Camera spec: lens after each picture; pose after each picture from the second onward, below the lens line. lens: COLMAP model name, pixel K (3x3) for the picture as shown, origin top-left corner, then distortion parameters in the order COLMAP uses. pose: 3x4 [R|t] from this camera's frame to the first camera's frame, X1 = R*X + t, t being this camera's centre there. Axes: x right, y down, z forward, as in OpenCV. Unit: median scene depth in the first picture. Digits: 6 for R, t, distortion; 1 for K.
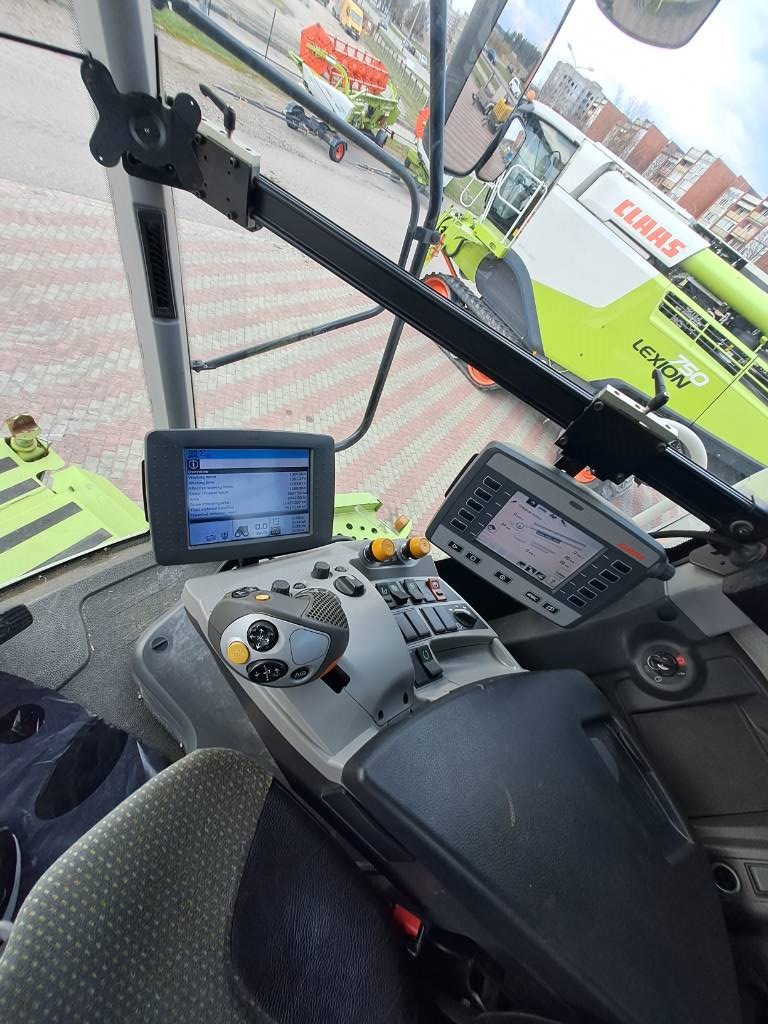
lens RADIAL K [[406.1, 0, 381.3], [0, 406.1, 506.1], [0, 0, 1]] dist [-0.001282, 0.000330]
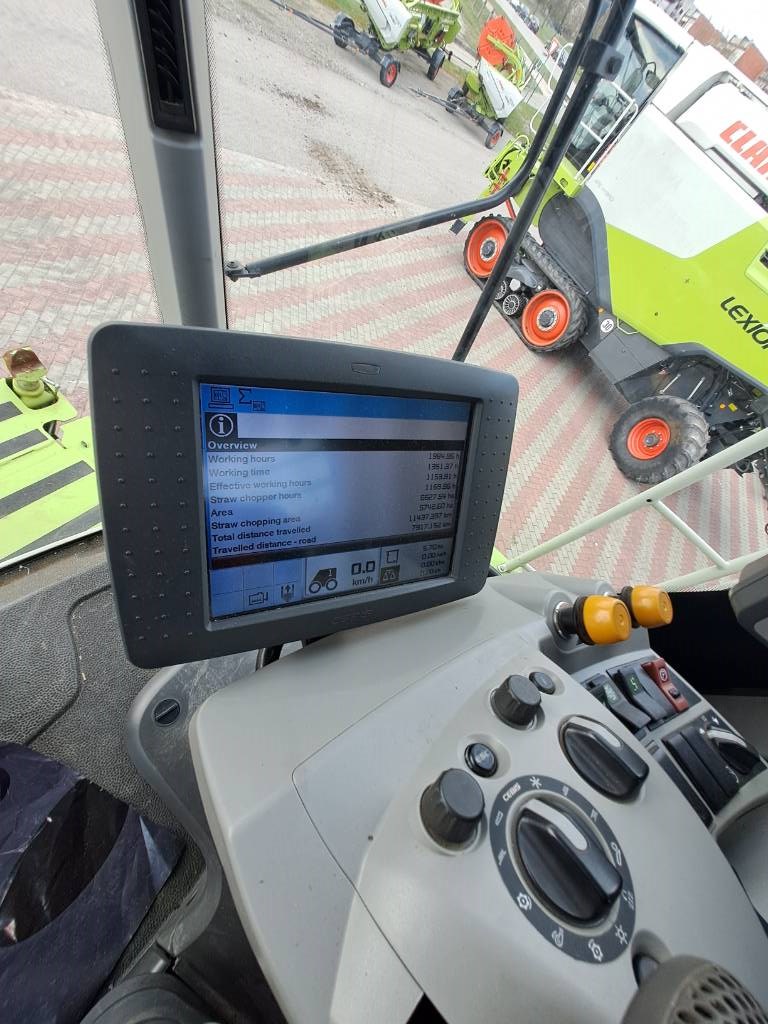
lens RADIAL K [[404.0, 0, 380.4], [0, 404.0, 508.3], [0, 0, 1]] dist [-0.002613, 0.000902]
pose [[0.996012, 0.060102, -0.065944, -0.027550], [-0.053598, 0.993908, 0.096306, -0.006838], [0.071330, -0.092388, 0.993165, 0.060907]]
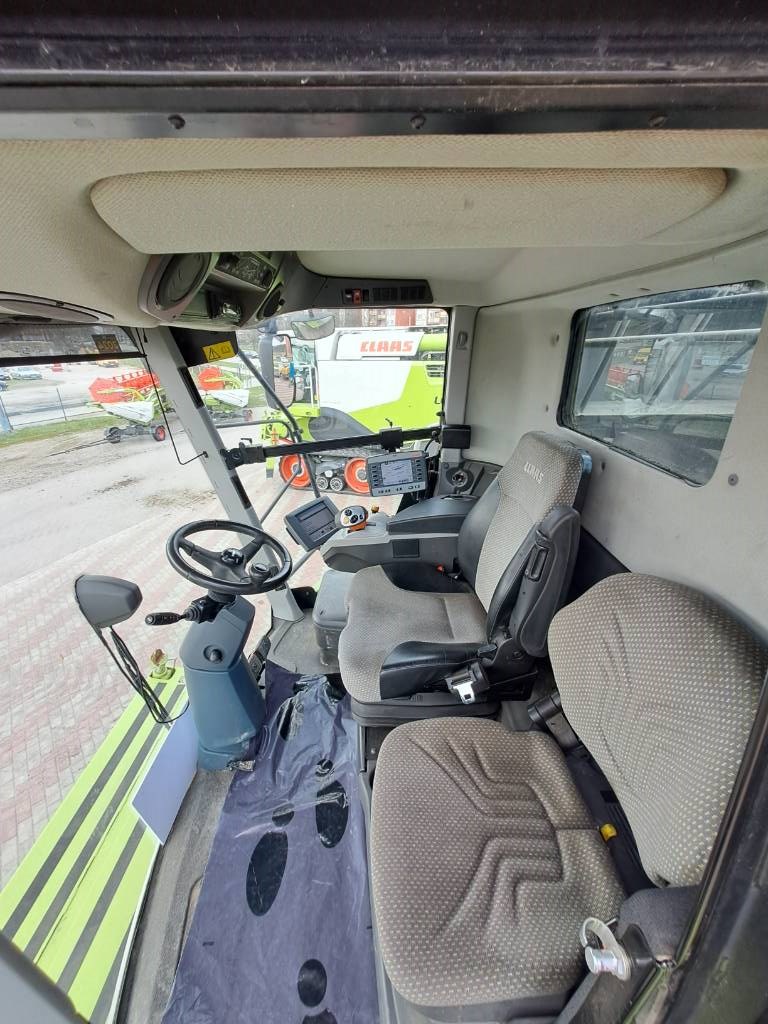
lens RADIAL K [[404.0, 0, 380.4], [0, 404.0, 508.3], [0, 0, 1]] dist [-0.002613, 0.000902]
pose [[0.752343, -0.617118, 0.230531, -0.063800], [0.658751, 0.707483, -0.255958, 0.101904], [-0.005141, 0.344431, 0.938798, -0.192952]]
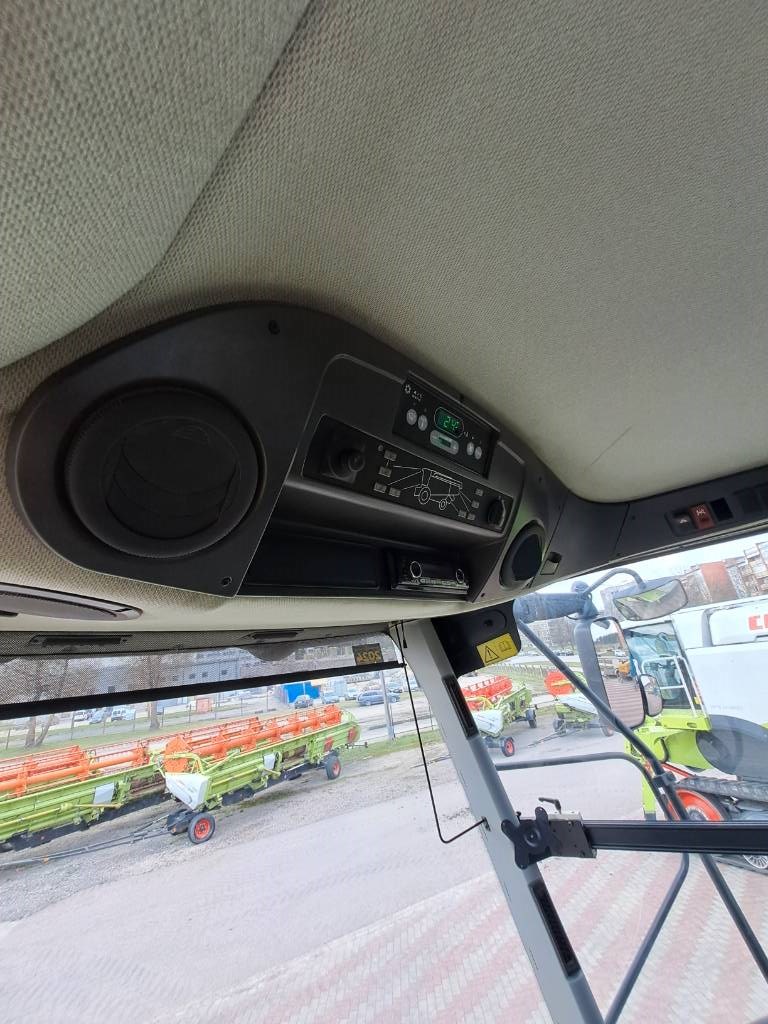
lens RADIAL K [[404.0, 0, 380.4], [0, 404.0, 508.3], [0, 0, 1]] dist [-0.002613, 0.000902]
pose [[0.791945, -0.610184, 0.022331, -0.020314], [0.184477, 0.204245, -0.961380, 0.042178], [0.582058, 0.765480, 0.274316, -0.101786]]
